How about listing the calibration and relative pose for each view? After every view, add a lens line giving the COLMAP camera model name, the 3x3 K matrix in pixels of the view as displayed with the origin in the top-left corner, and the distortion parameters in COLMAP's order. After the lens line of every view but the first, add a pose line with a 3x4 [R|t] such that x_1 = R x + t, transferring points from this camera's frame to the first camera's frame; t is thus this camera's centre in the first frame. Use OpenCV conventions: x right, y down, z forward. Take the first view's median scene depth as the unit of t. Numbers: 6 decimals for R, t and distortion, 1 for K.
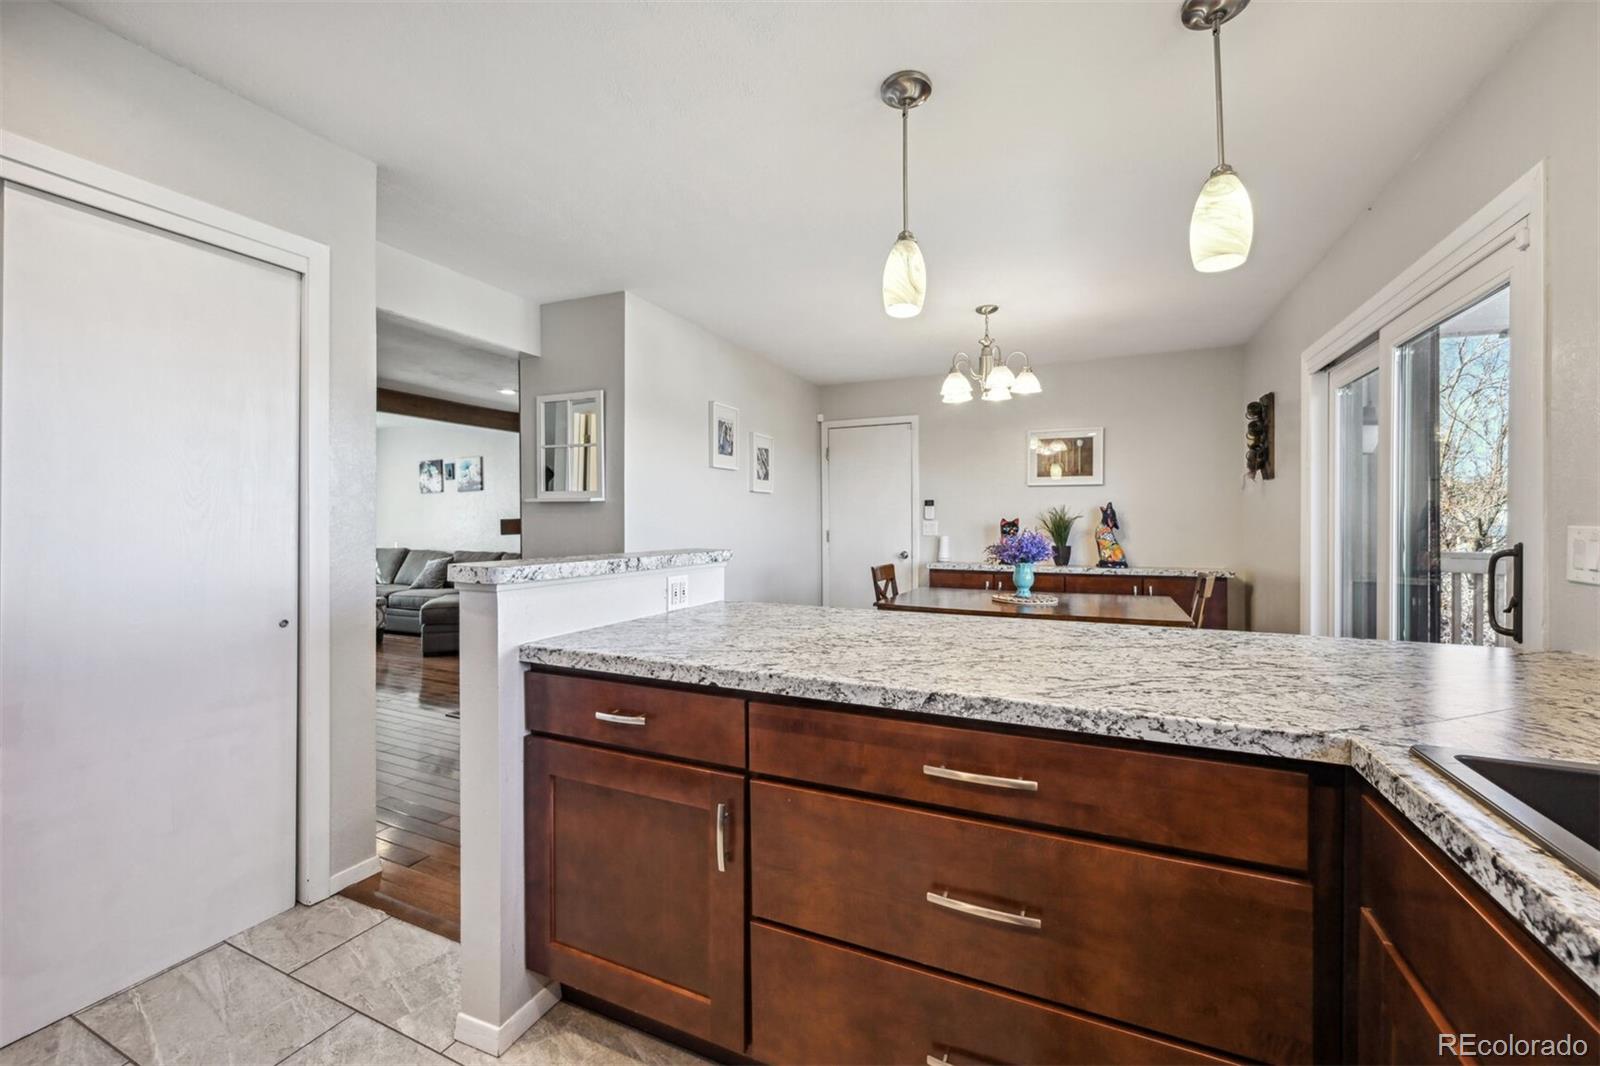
lens RADIAL K [[641.0, 0, 798.7], [0, 641.0, 524.8], [0, 0, 1]] dist [-0.001241, -0.000473]
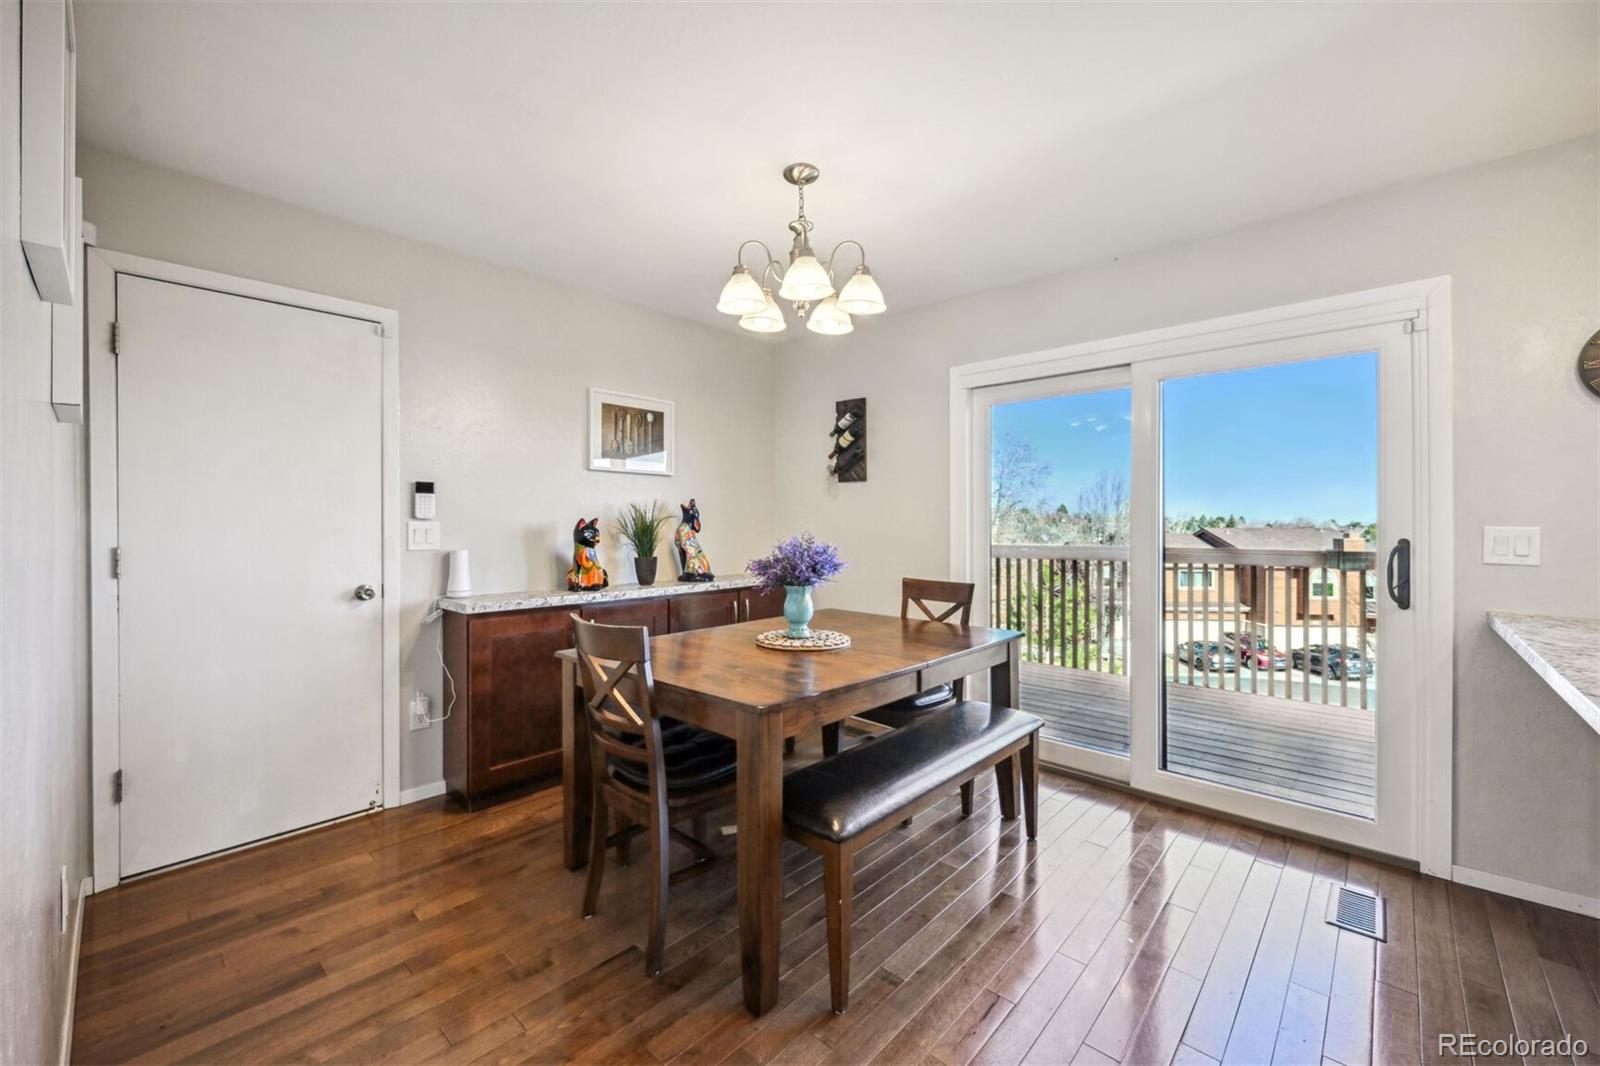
lens RADIAL K [[641.0, 0, 798.7], [0, 641.0, 524.8], [0, 0, 1]] dist [-0.001241, -0.000473]
pose [[0.314559, -0.002753, 0.949234, -0.212291], [0.004585, 0.999989, 0.001381, -0.003583], [-0.949227, 0.003918, 0.314568, 0.607059]]
